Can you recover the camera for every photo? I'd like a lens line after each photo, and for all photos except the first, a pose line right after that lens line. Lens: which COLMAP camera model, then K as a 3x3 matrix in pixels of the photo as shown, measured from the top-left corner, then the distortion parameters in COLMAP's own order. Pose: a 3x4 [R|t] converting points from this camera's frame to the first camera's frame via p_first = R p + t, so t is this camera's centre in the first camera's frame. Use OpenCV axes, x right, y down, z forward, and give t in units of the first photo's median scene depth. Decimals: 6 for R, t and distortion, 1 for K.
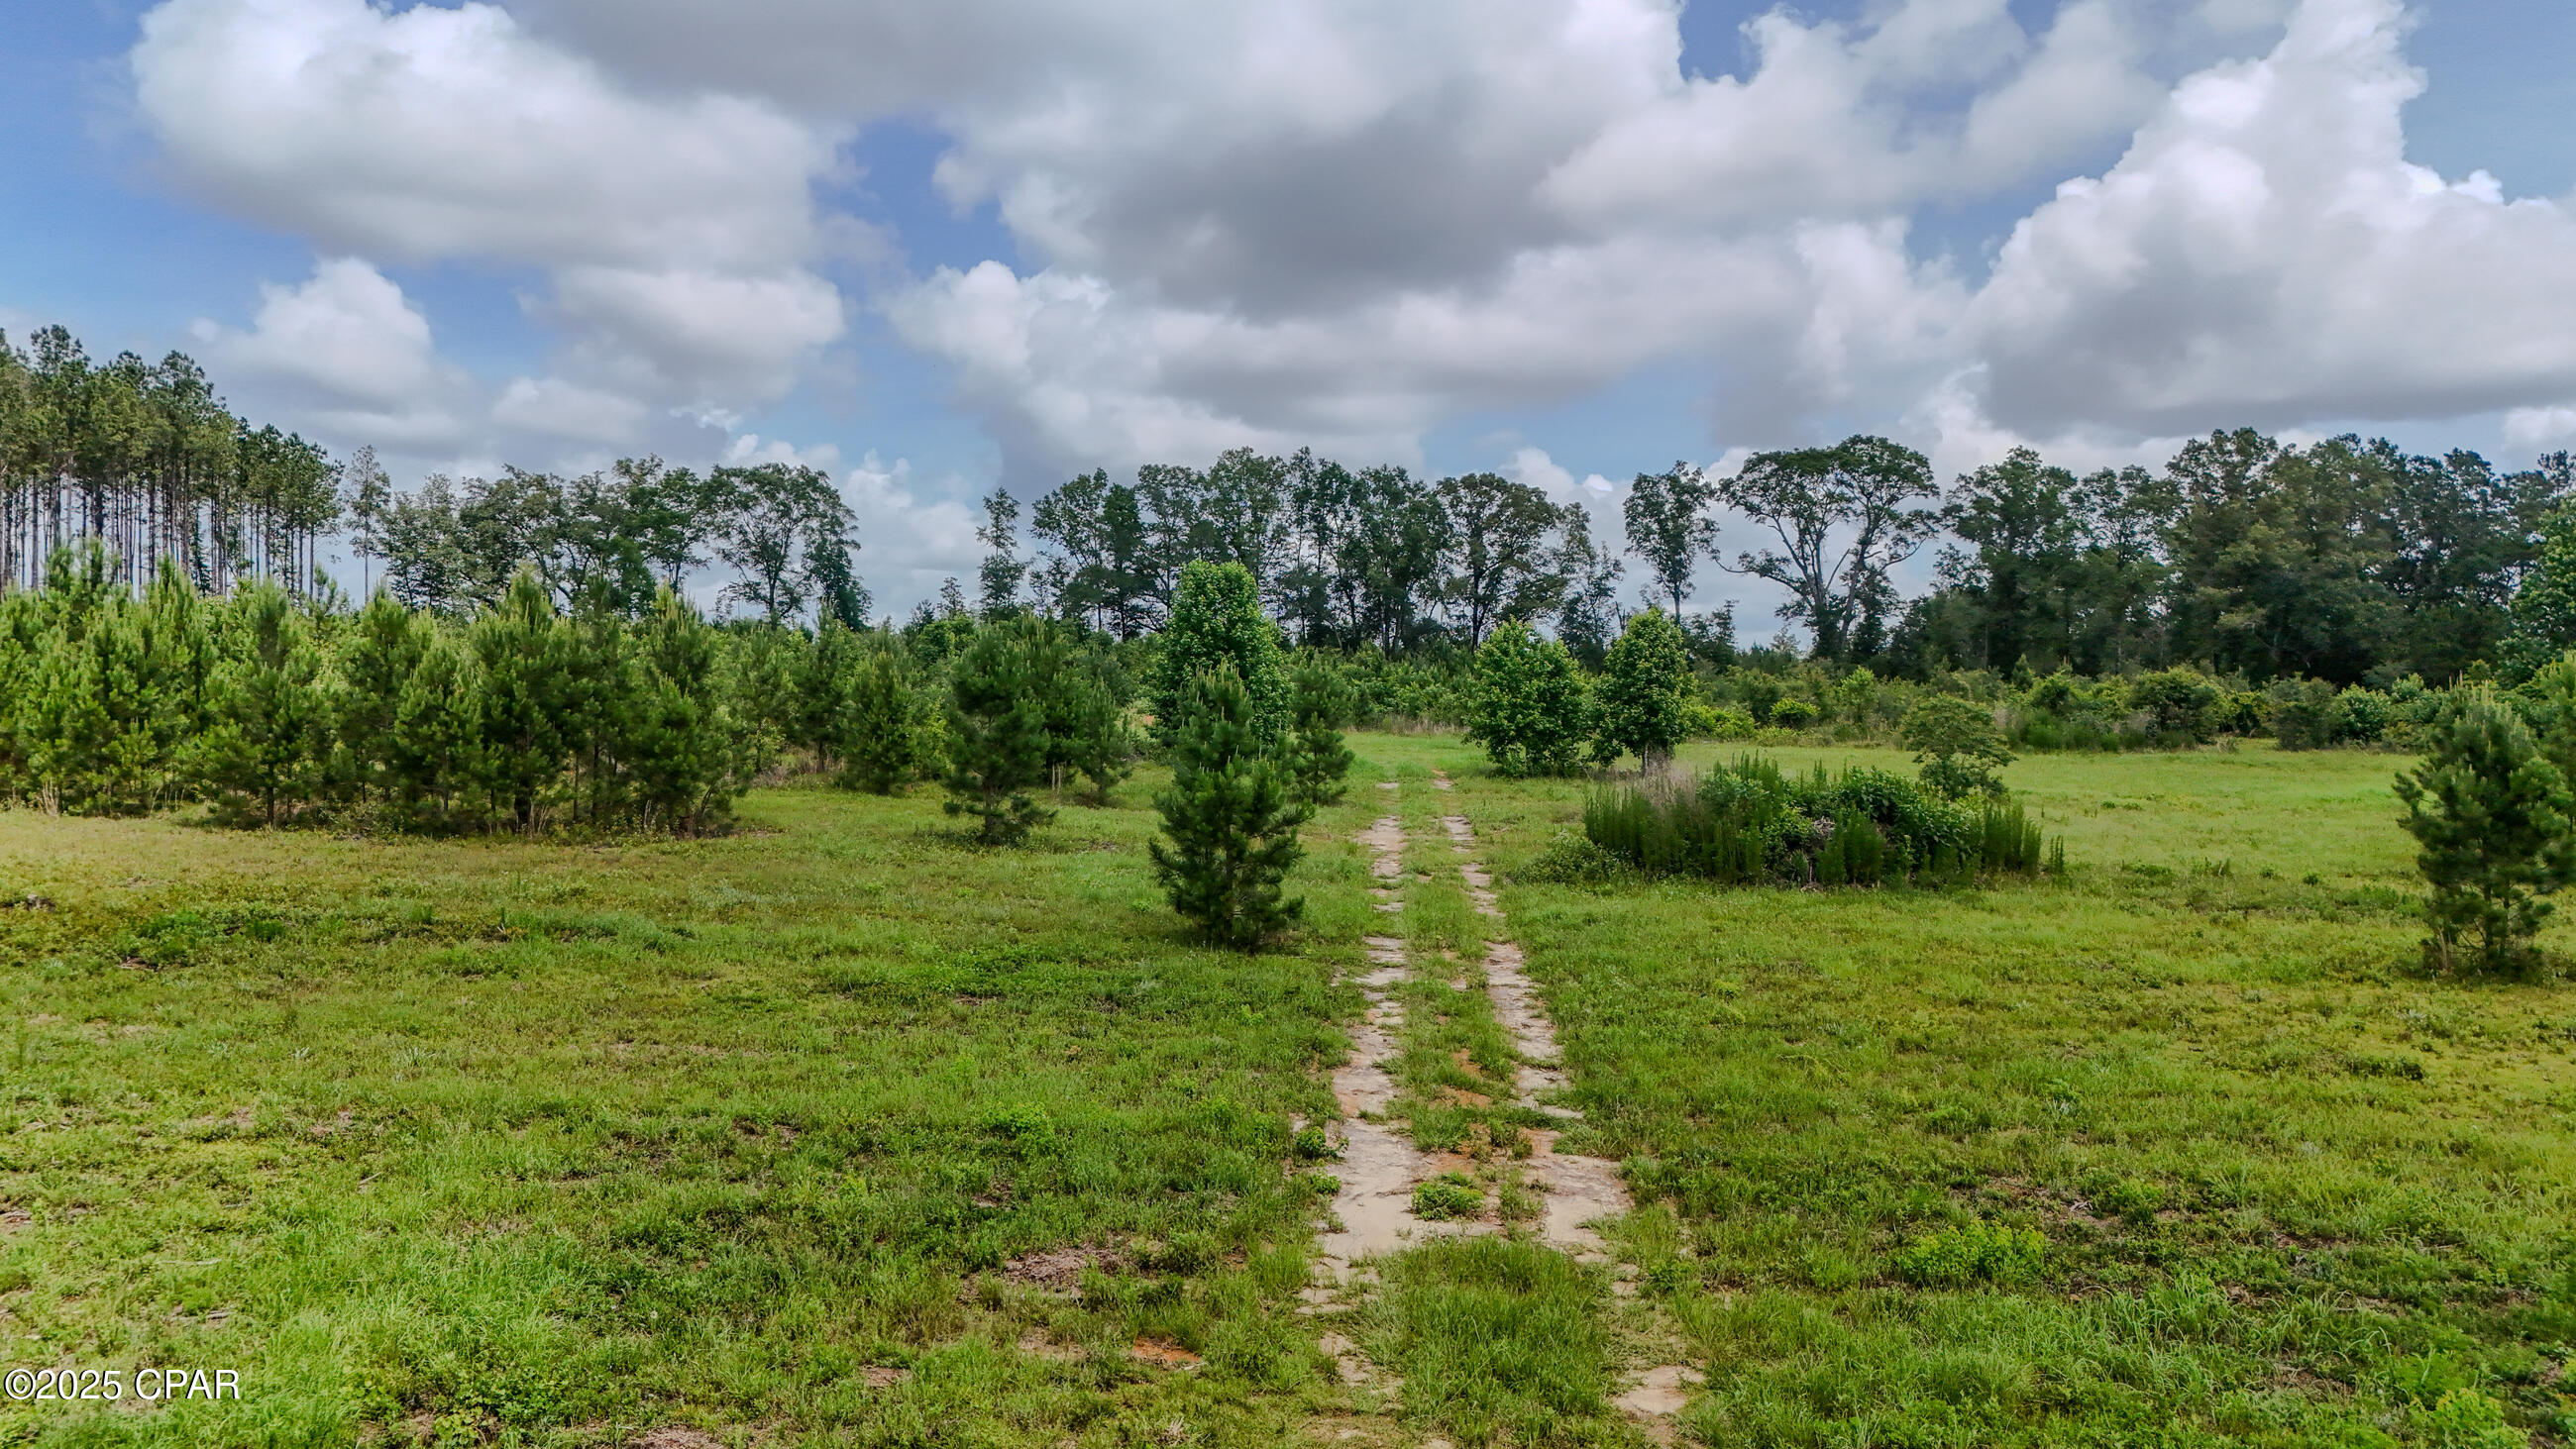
lens RADIAL K [[1836.7, 0, 1281.2], [0, 1836.7, 746.1], [0, 0, 1]] dist [0.044365, -0.050044]
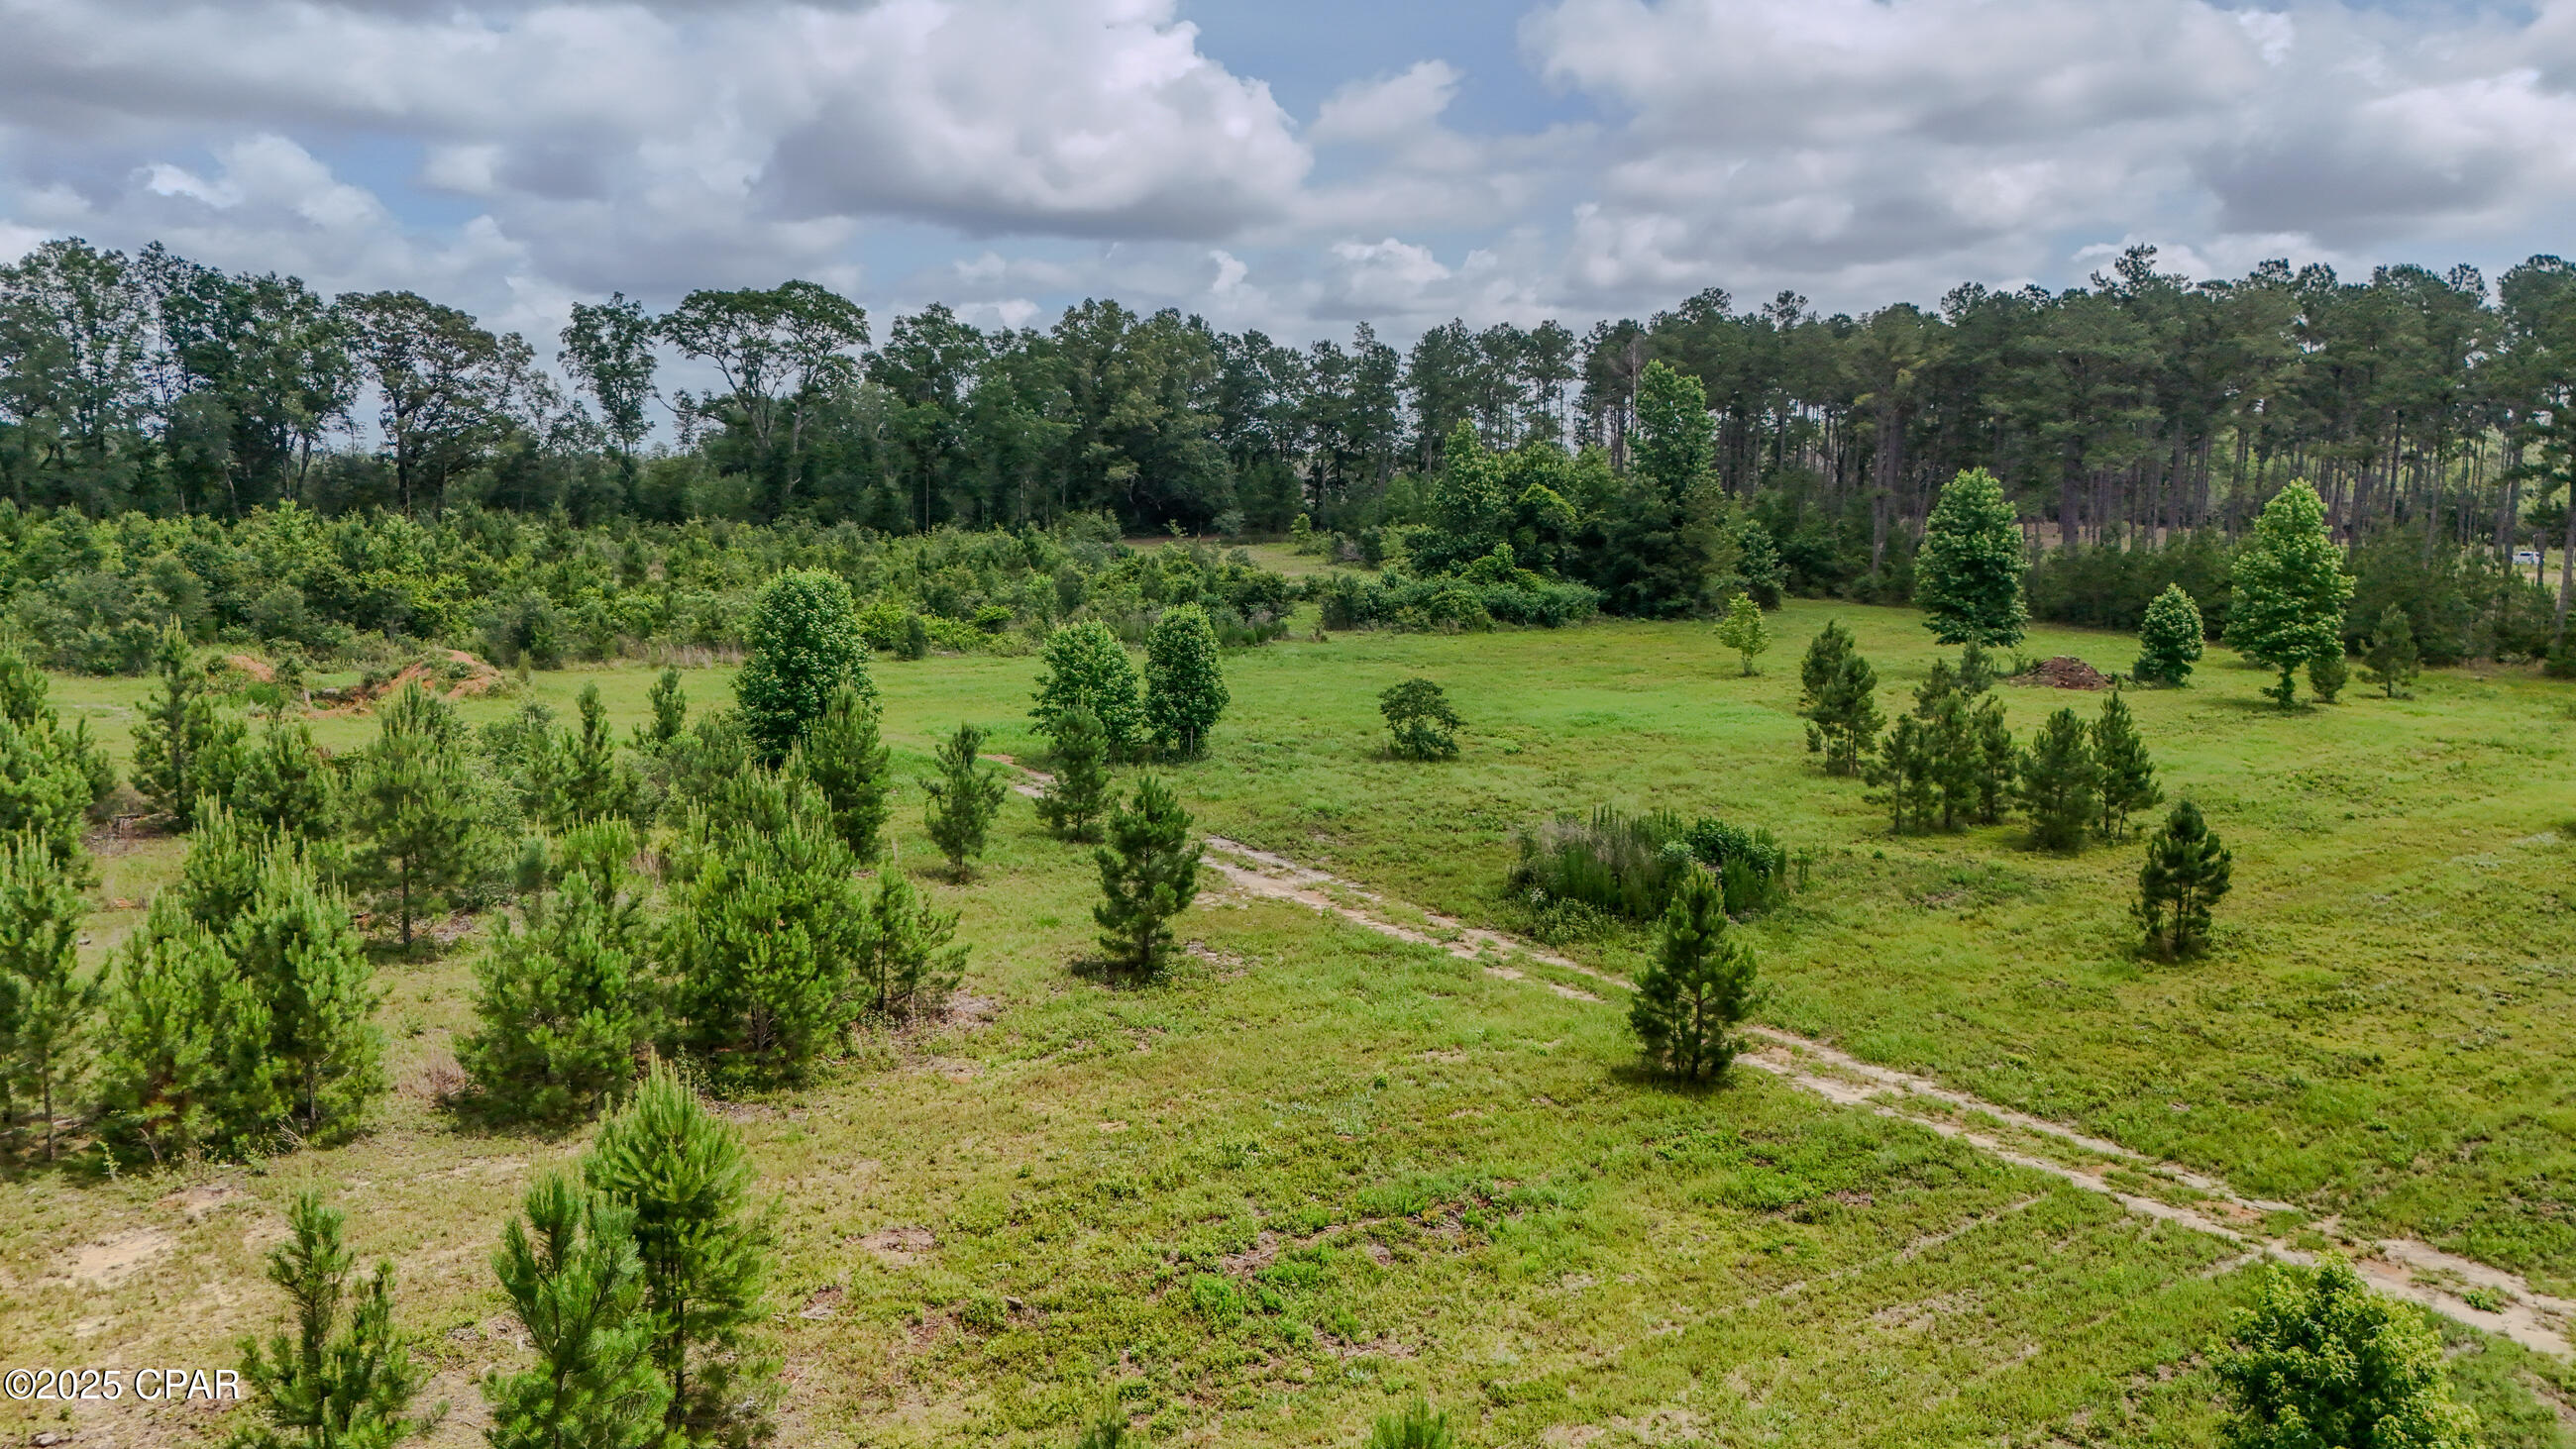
lens RADIAL K [[1836.7, 0, 1302.4], [0, 1836.7, 728.8], [0, 0, 1]] dist [0.044365, -0.050044]
pose [[0.761117, -0.083461, 0.643222, -0.201973], [0.009253, 0.992983, 0.117896, -0.056270], [-0.648548, -0.083781, 0.756549, 0.046883]]
